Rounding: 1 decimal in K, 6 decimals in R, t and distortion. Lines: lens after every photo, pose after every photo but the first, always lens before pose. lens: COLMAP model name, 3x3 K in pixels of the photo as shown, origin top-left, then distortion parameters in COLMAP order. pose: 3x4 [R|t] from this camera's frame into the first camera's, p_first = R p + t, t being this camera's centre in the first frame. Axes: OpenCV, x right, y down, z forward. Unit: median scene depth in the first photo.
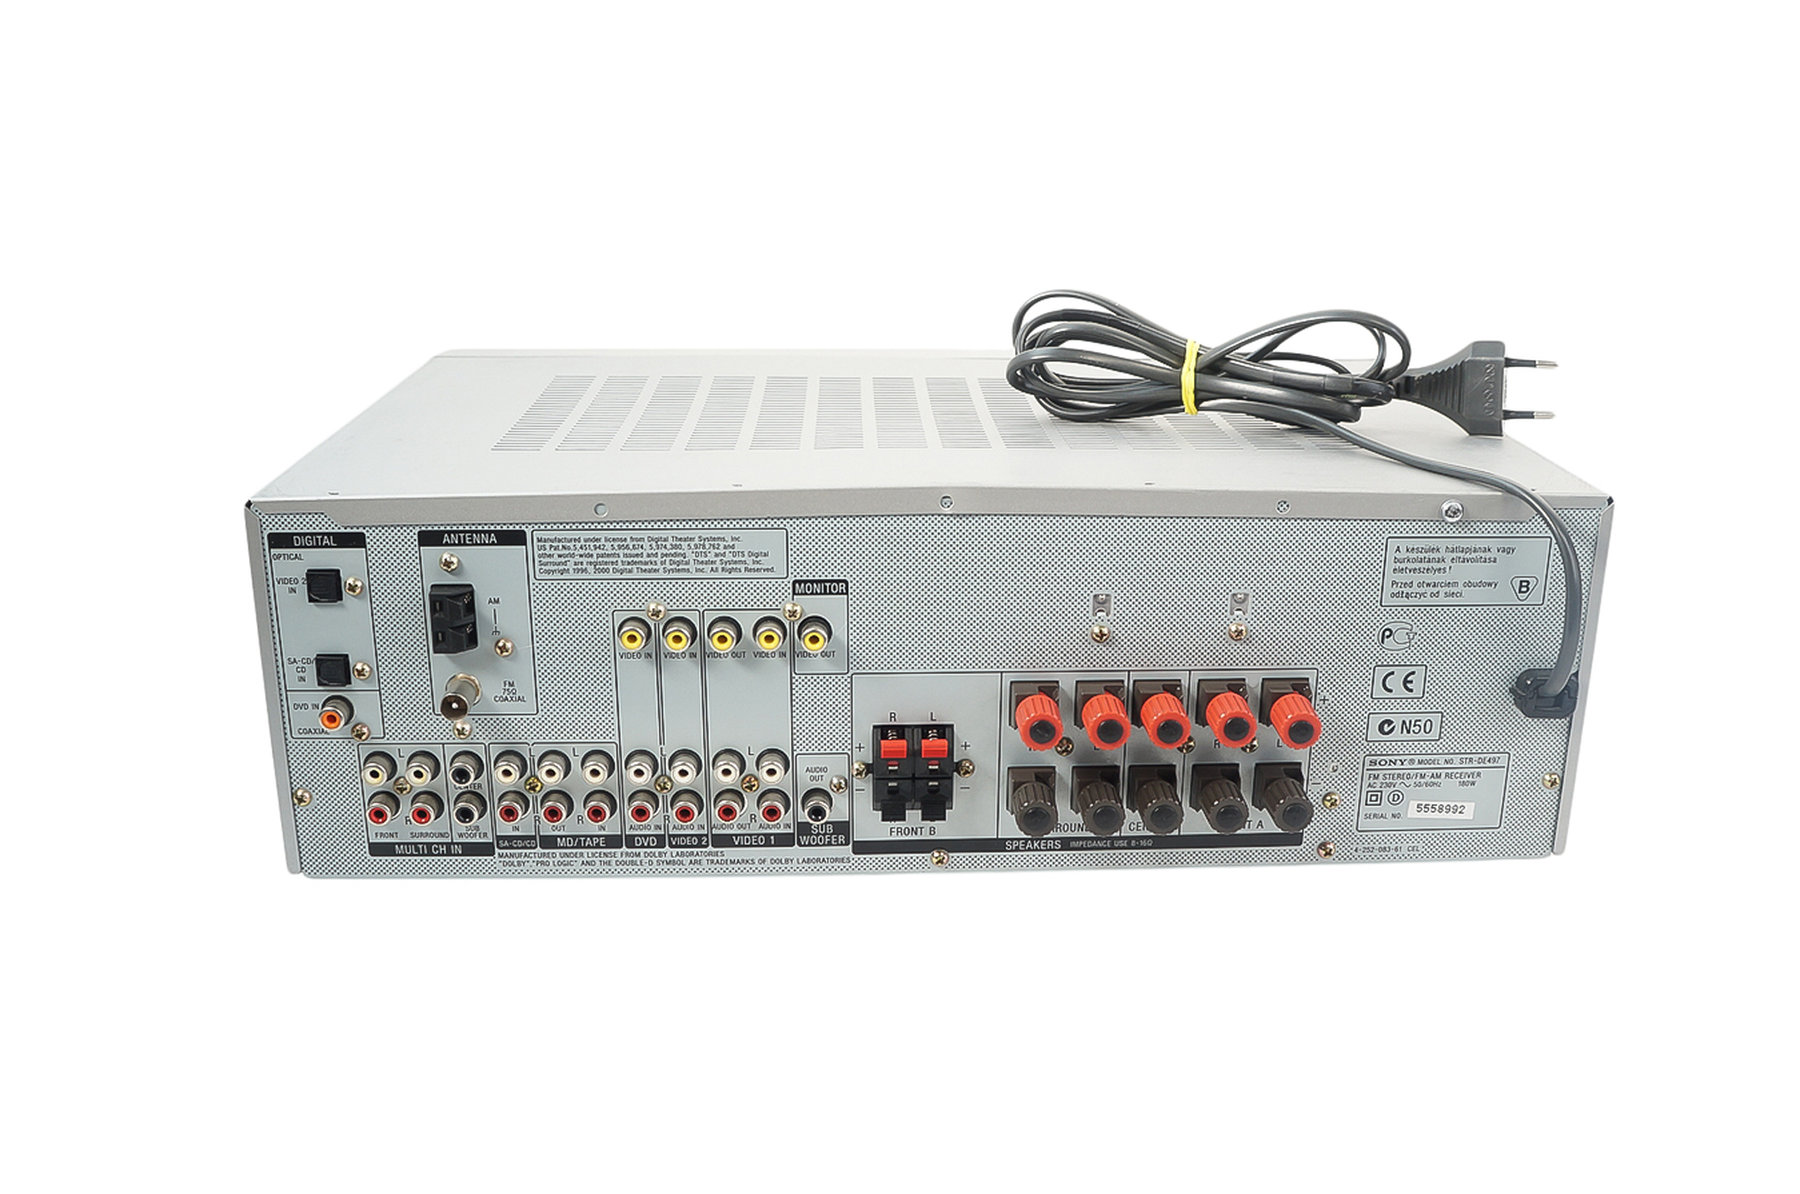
lens RADIAL K [[1629.1, 0, 936.2], [0, 1629.1, 591.1], [0, 0, 1]] dist [-0.149475, 0.175983]
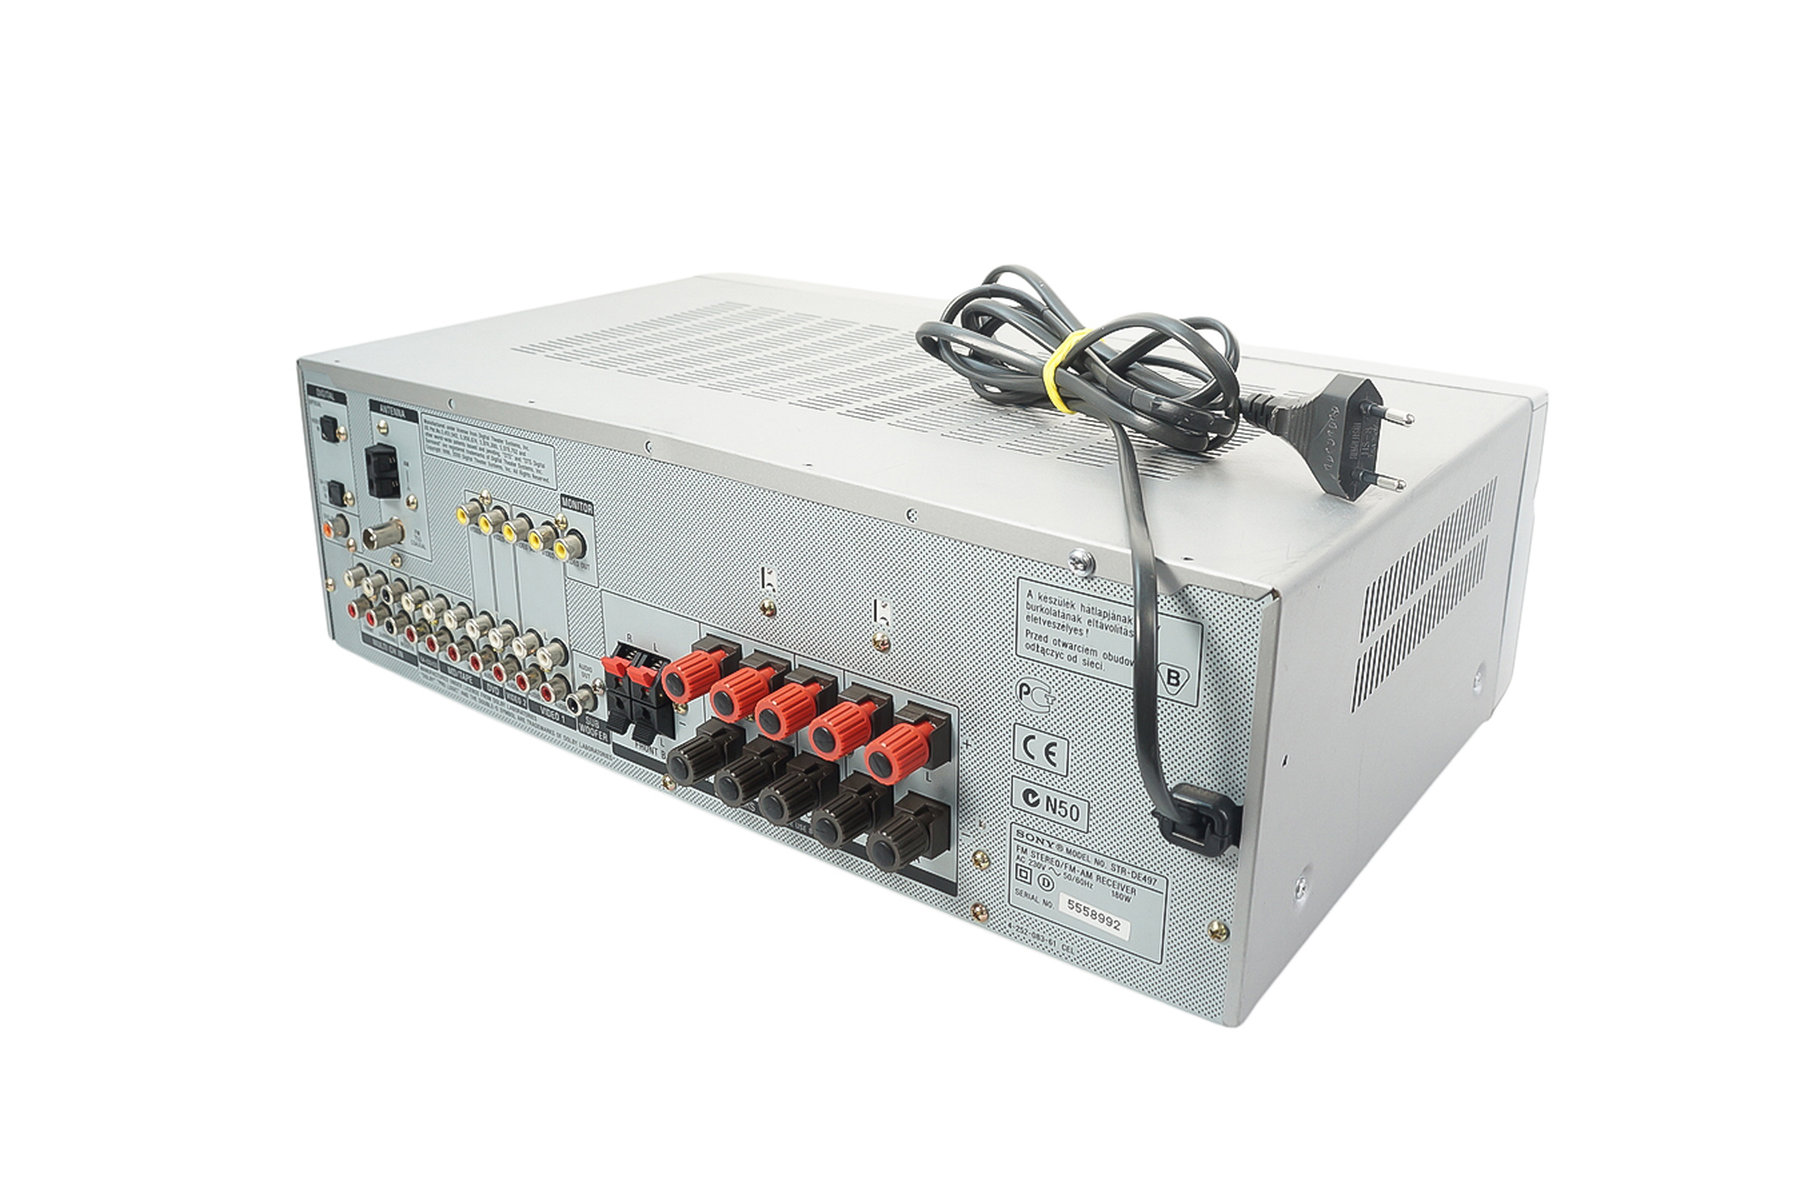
lens RADIAL K [[1472.1, 0, 900.2], [0, 1472.1, 479.6], [0, 0, 1]] dist [-0.170616, 0.002109]
pose [[0.765406, 0.182480, -0.617134, 0.684595], [-0.196478, 0.979432, 0.045924, -0.104343], [0.612821, 0.086103, 0.785517, 0.341780]]
